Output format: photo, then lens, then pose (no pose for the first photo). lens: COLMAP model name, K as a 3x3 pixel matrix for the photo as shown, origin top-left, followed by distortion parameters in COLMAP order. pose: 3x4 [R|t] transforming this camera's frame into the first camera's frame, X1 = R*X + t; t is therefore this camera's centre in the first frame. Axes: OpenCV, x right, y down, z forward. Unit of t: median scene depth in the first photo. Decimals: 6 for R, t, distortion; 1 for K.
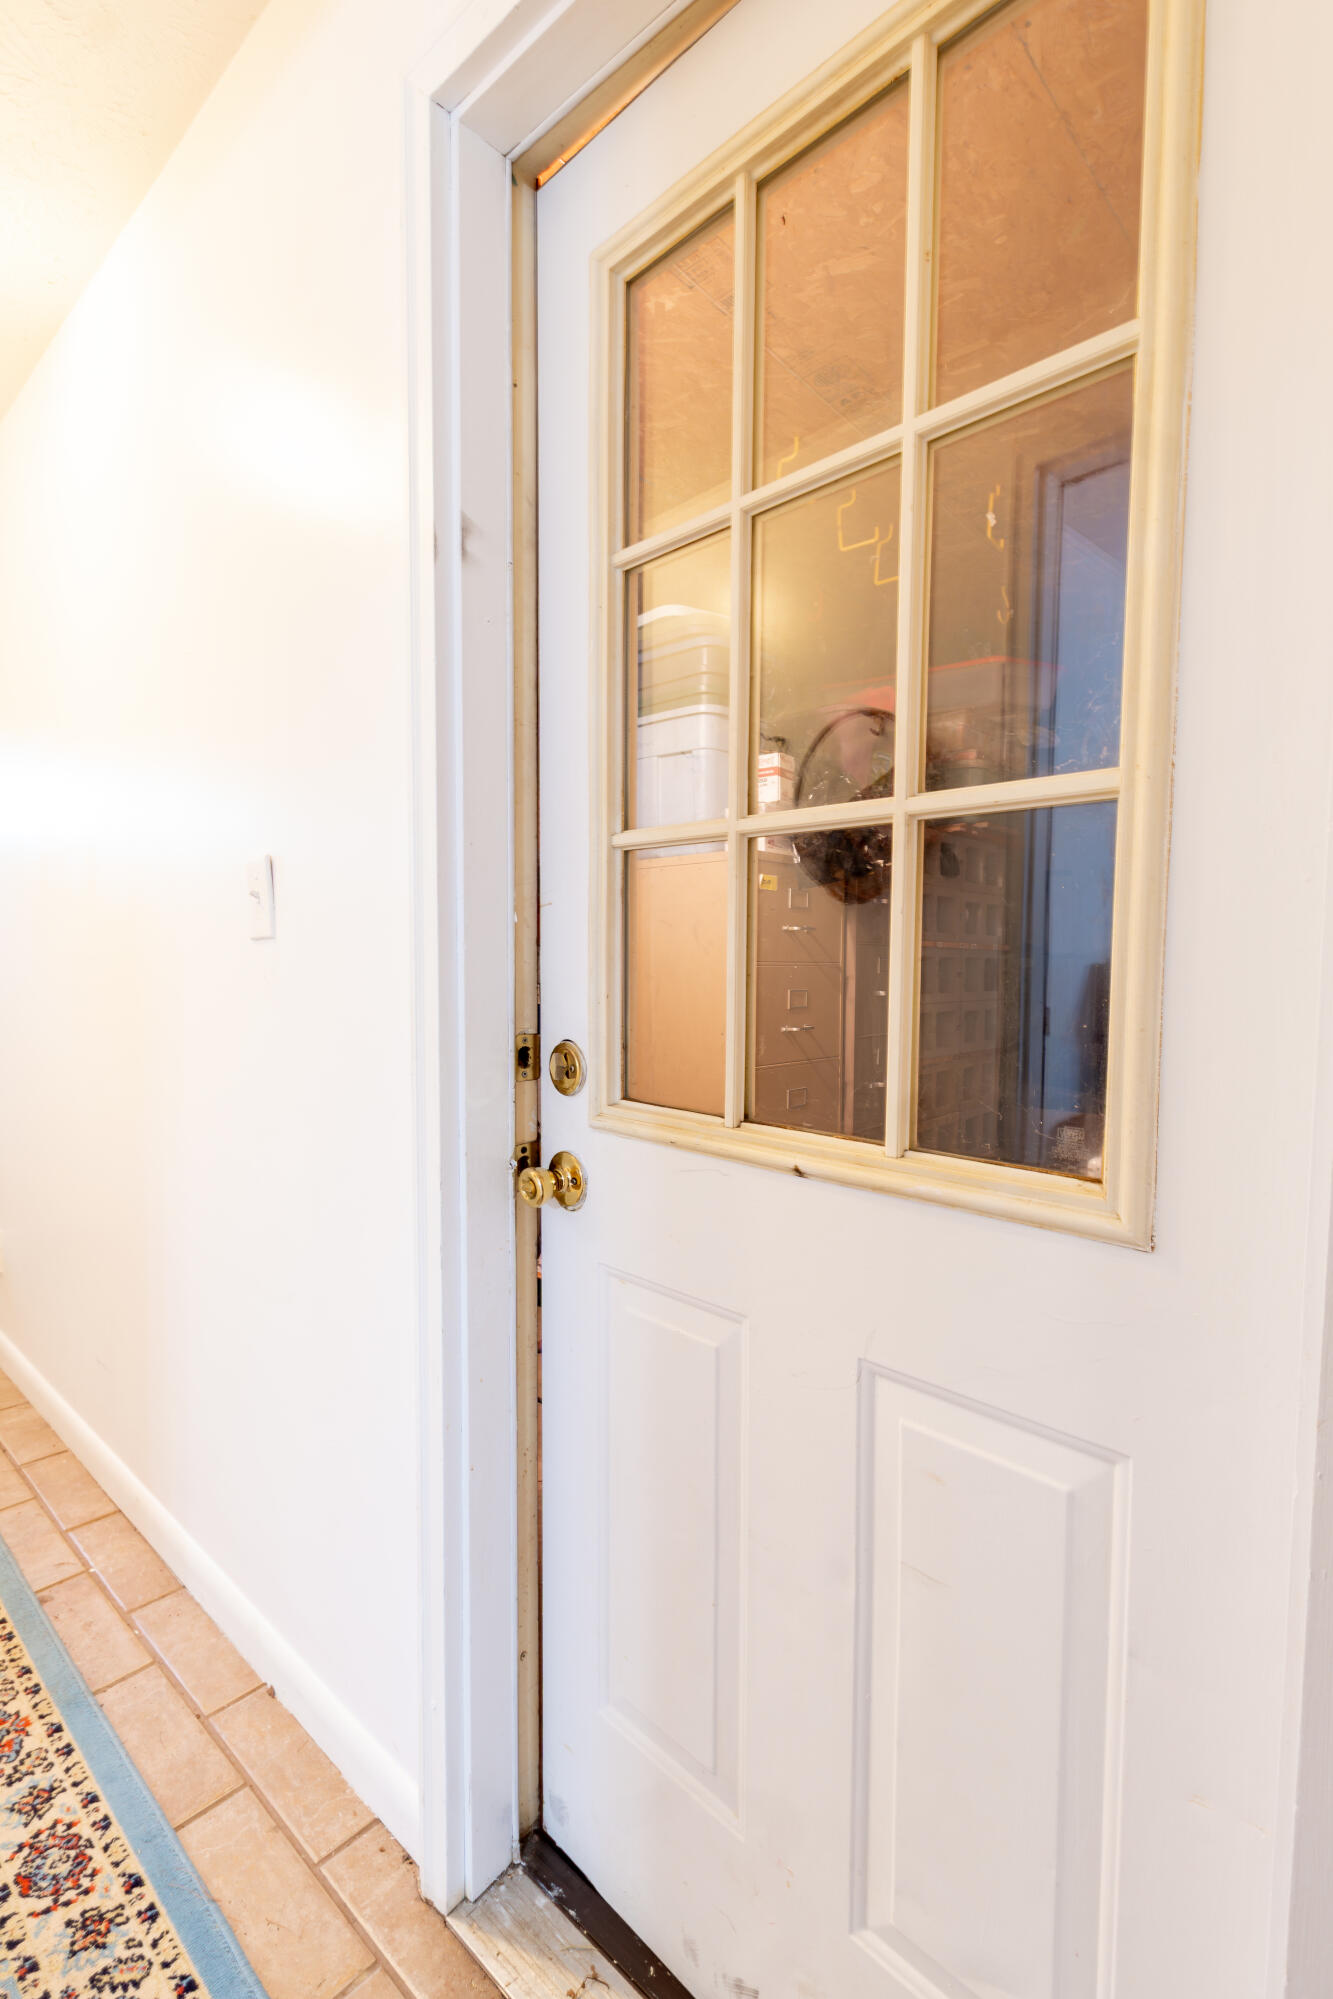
lens RADIAL K [[901.0, 0, 627.0], [0, 901.0, 1007.7], [0, 0, 1]] dist [0.016172, -0.005520]
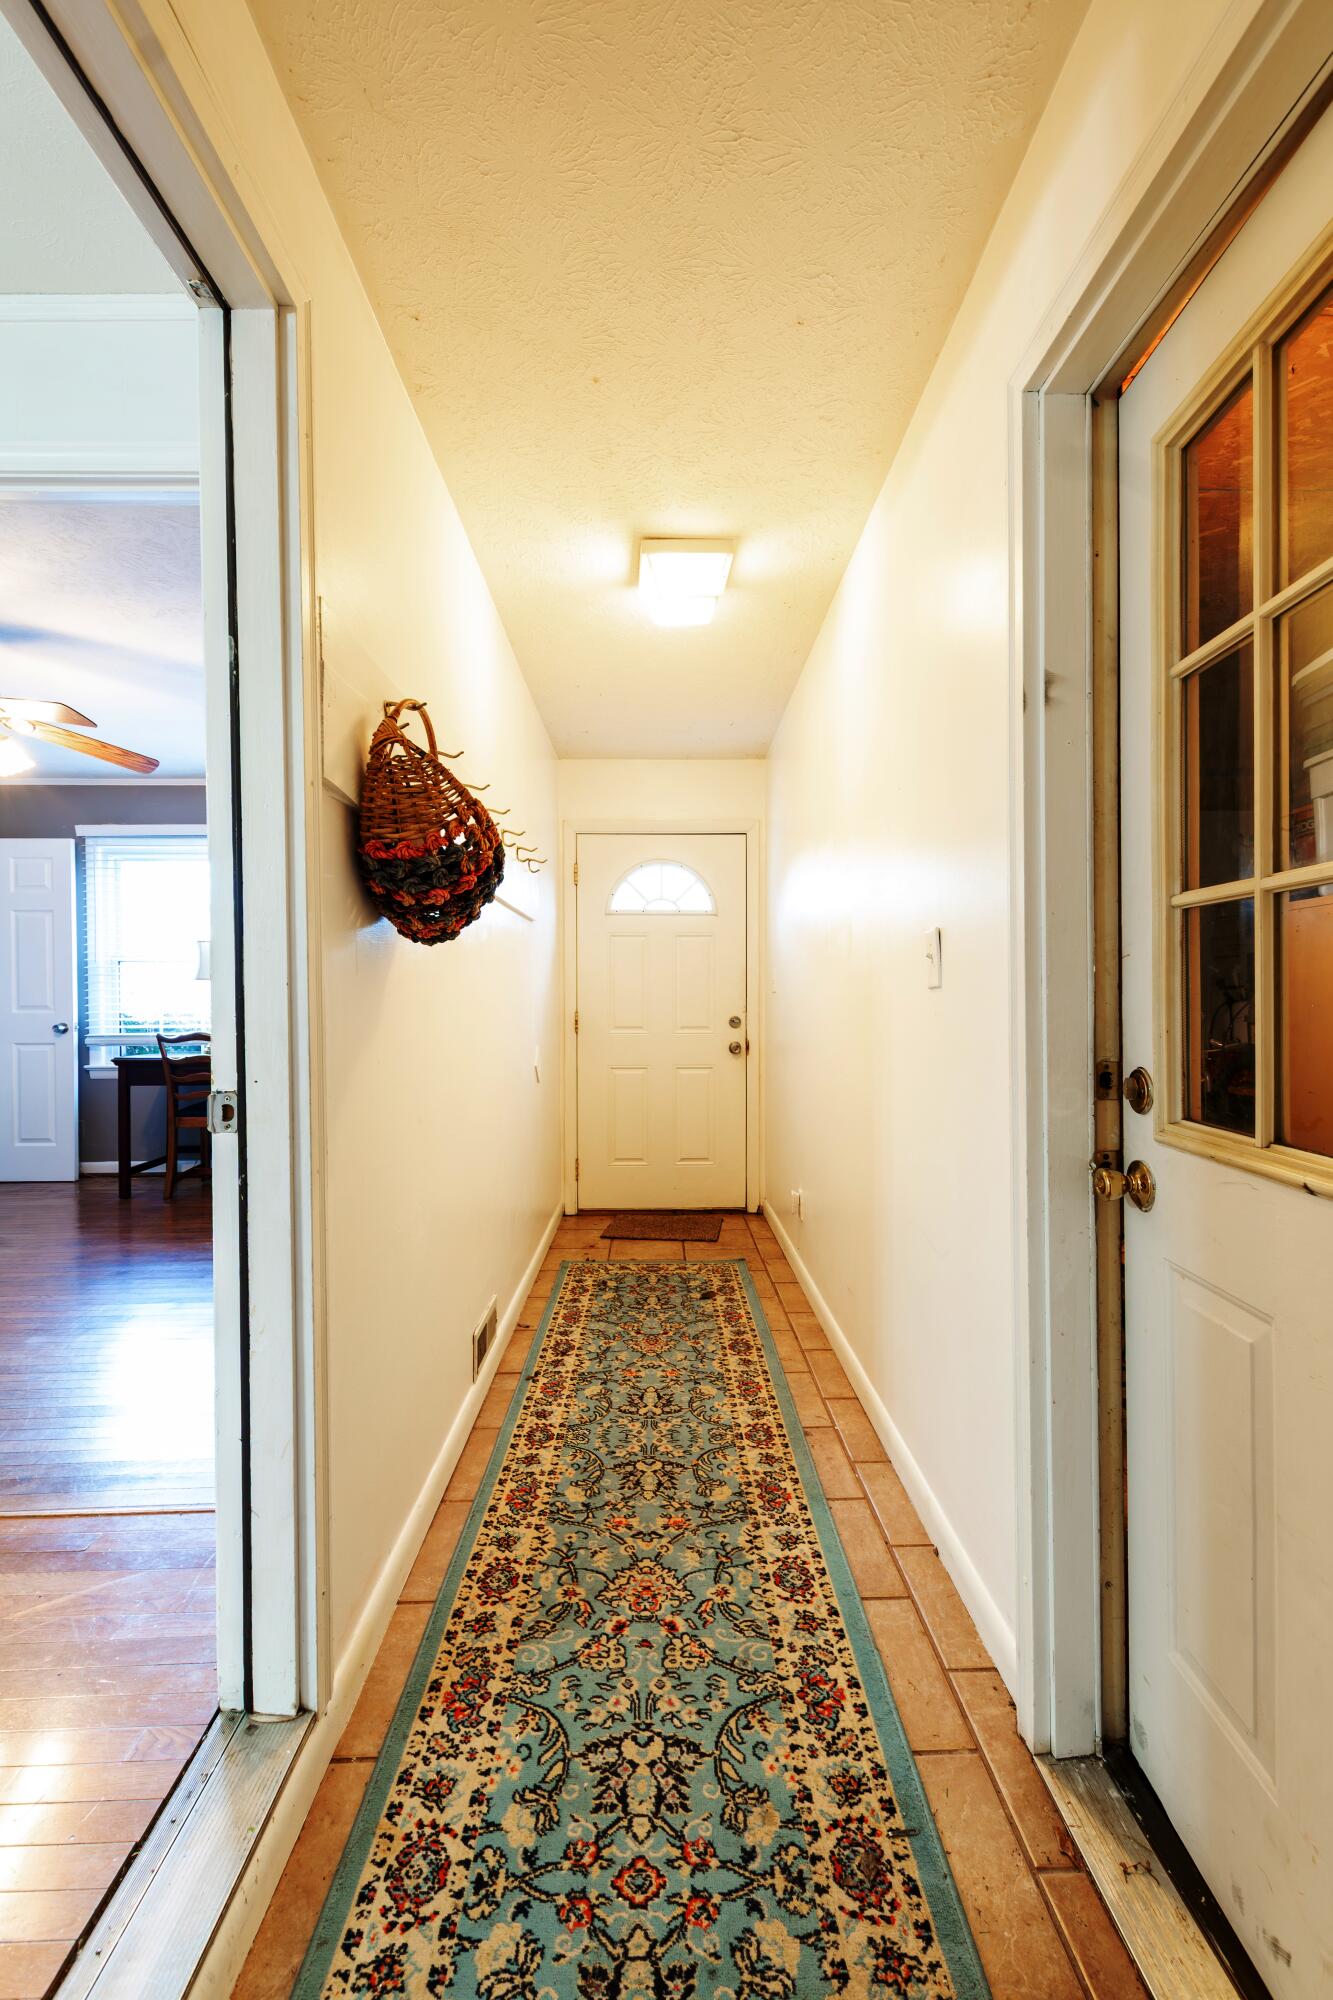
lens RADIAL K [[879.9, 0, 666.5], [0, 879.9, 1000.0], [0, 0, 1]] dist [0.081746, -0.026361]
pose [[0.690070, -0.011733, -0.723648, 0.376497], [-0.027192, 0.998742, -0.042123, 0.013921], [0.723232, 0.048745, 0.688883, -0.295827]]
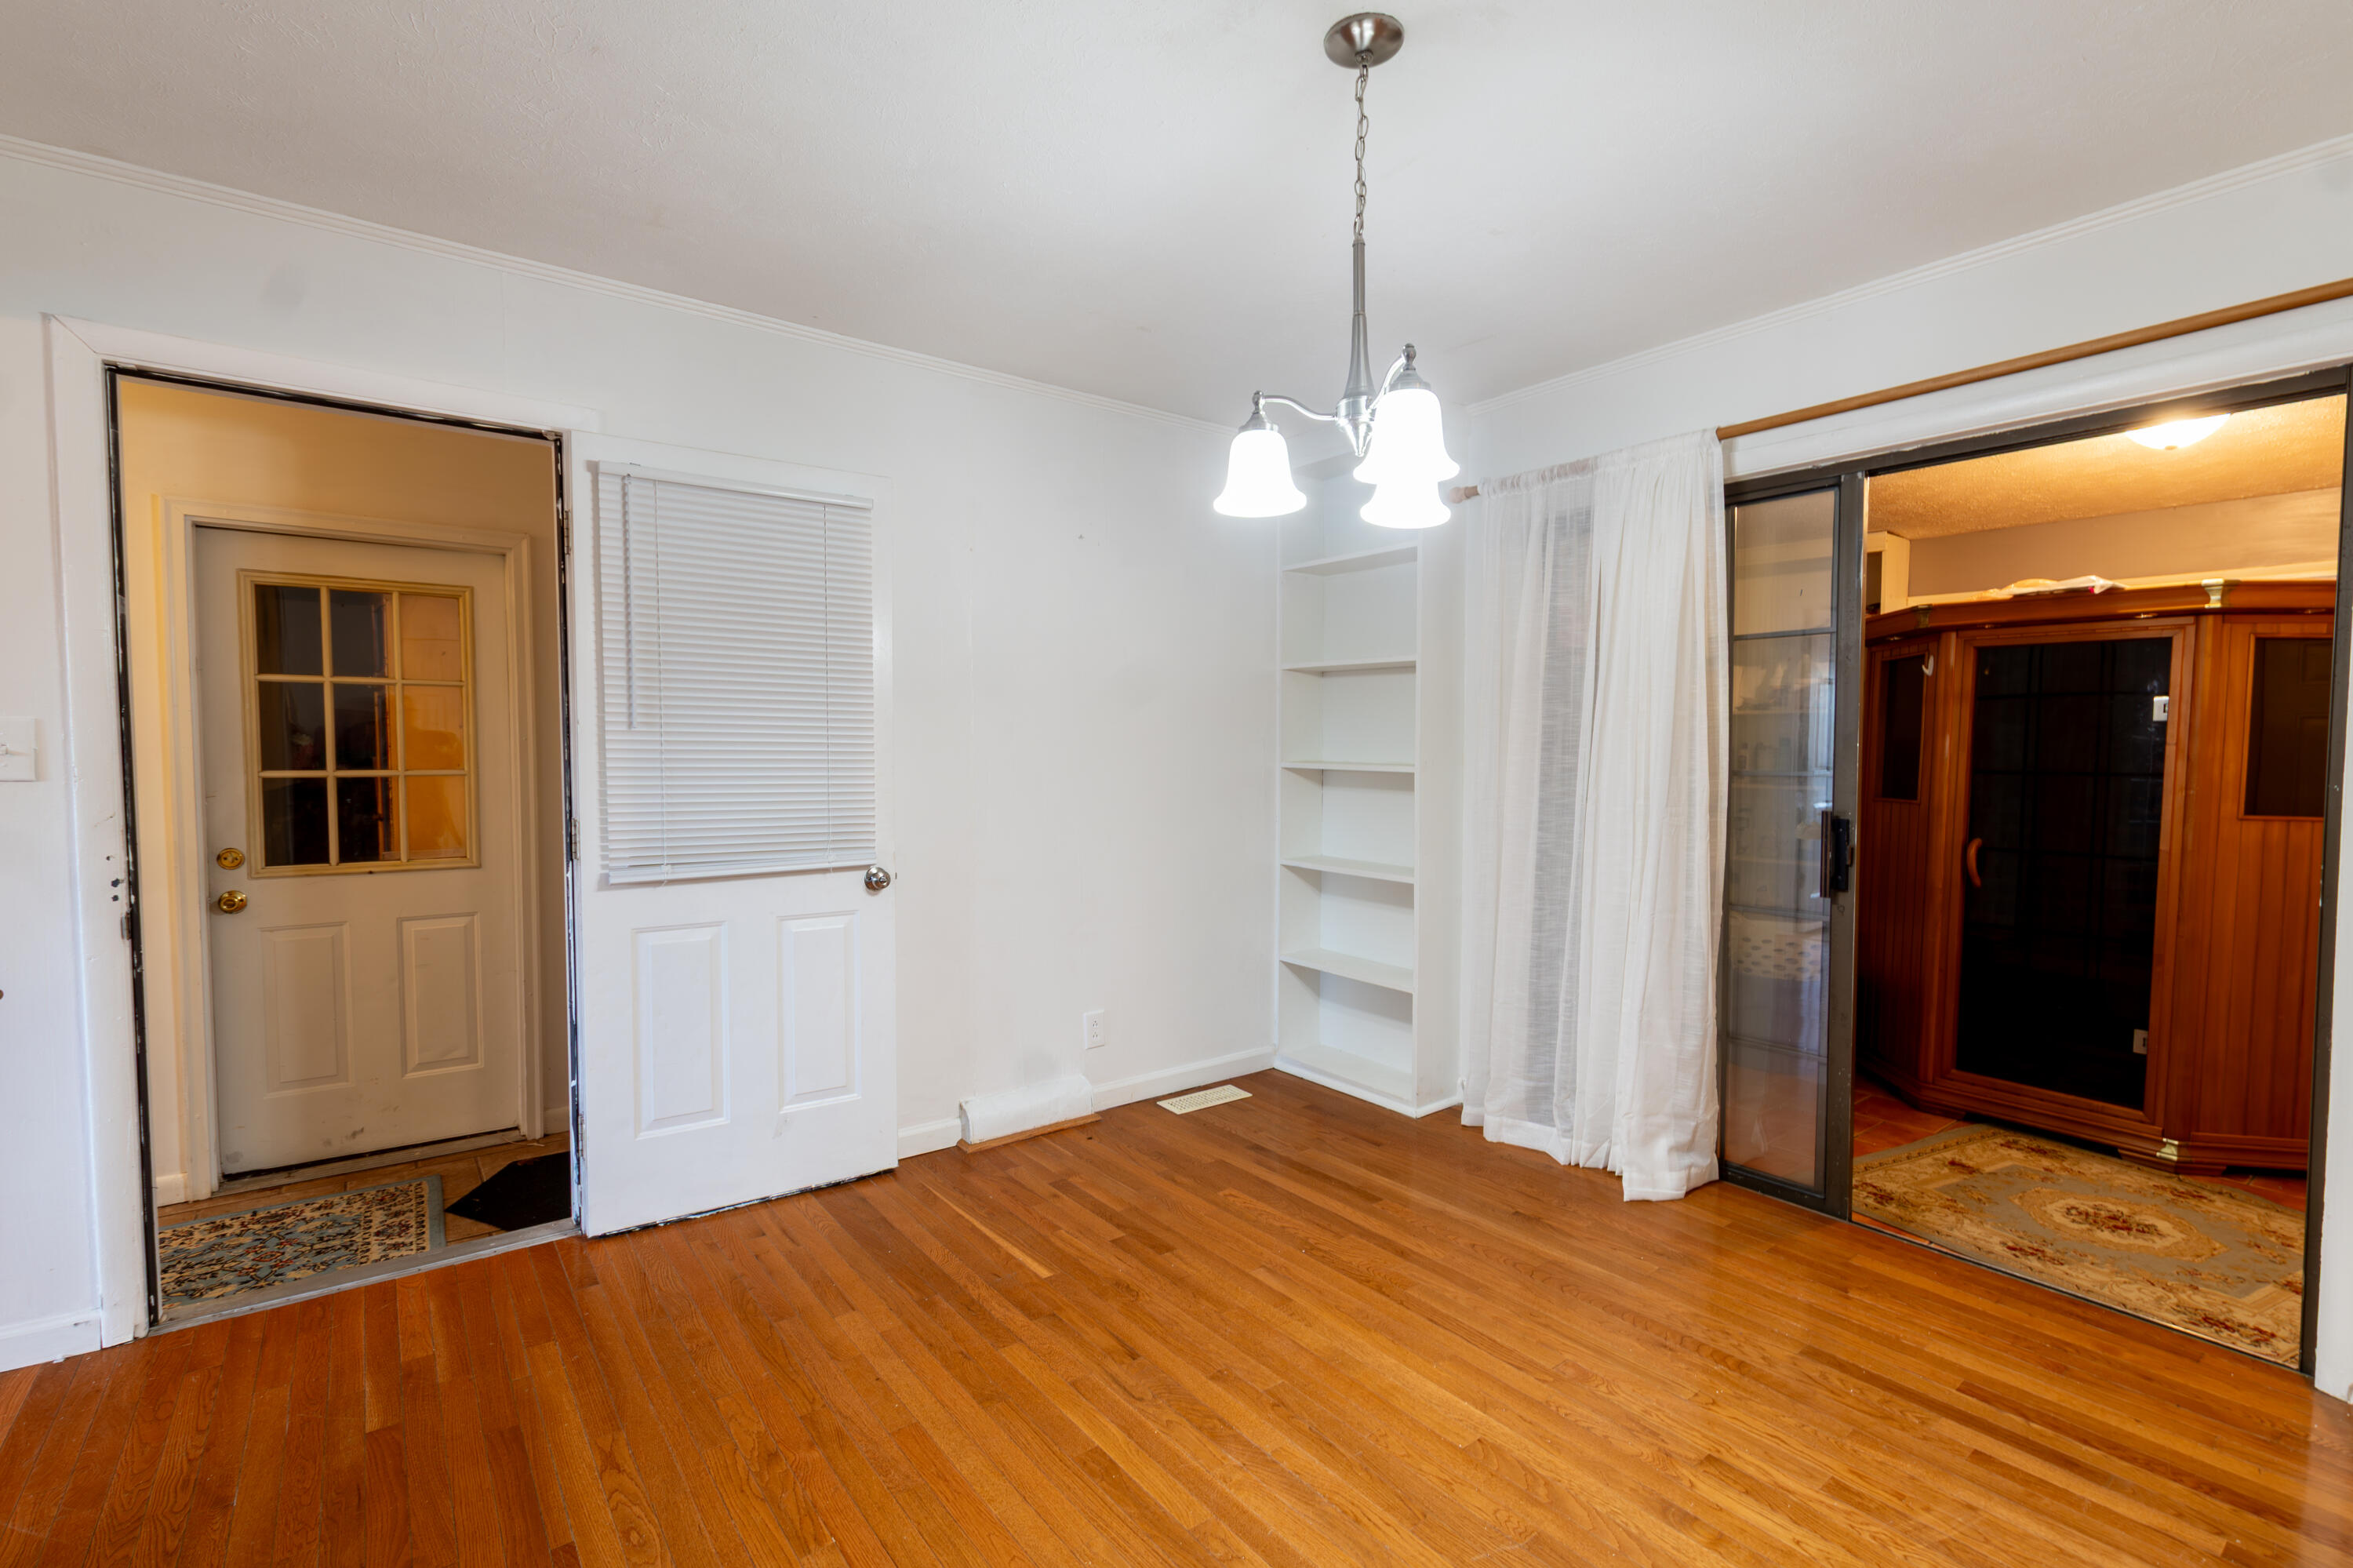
lens RADIAL K [[1060.6, 0, 1176.5], [0, 1060.6, 784.0], [0, 0, 1]] dist [0.016172, -0.005520]
pose [[0.181479, -0.040967, 0.982541, -2.651903], [0.058594, 0.997807, 0.030781, -0.093659], [-0.981648, 0.051985, 0.183481, -2.281825]]
